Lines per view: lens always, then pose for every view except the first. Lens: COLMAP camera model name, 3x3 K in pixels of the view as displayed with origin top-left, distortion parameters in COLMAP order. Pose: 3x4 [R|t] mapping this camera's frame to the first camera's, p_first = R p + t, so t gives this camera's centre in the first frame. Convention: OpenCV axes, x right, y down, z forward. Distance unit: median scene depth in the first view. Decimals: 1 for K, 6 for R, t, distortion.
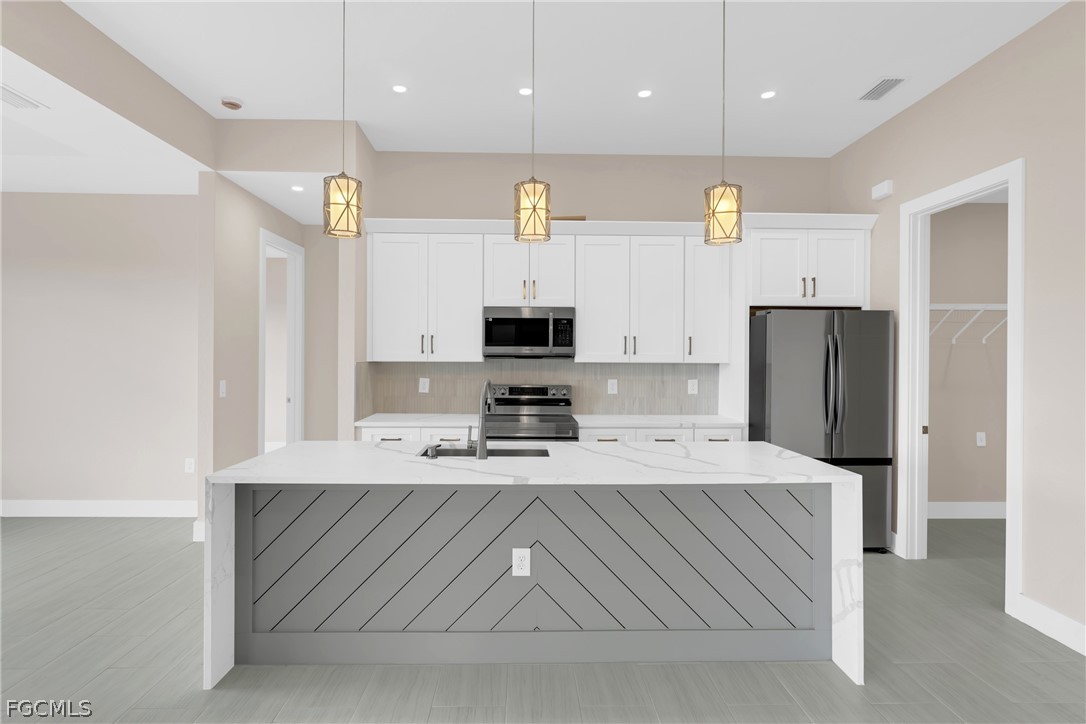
lens RADIAL K [[485.4, 0, 524.3], [0, 485.4, 356.9], [0, 0, 1]] dist [-0.001343, -0.000097]
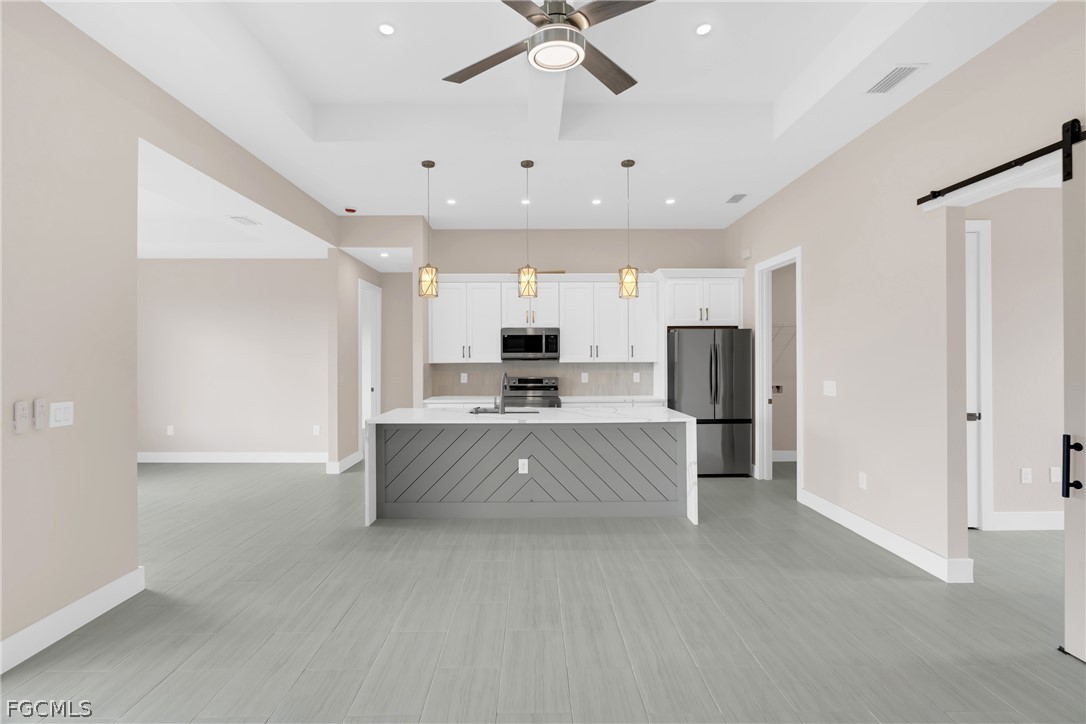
lens RADIAL K [[485.4, 0, 524.3], [0, 485.4, 356.9], [0, 0, 1]] dist [-0.001343, -0.000097]
pose [[0.999441, -0.009614, -0.032017, 0.041875], [0.009428, 0.999938, -0.005965, 0.001602], [0.032073, 0.005660, 0.999470, -0.608454]]
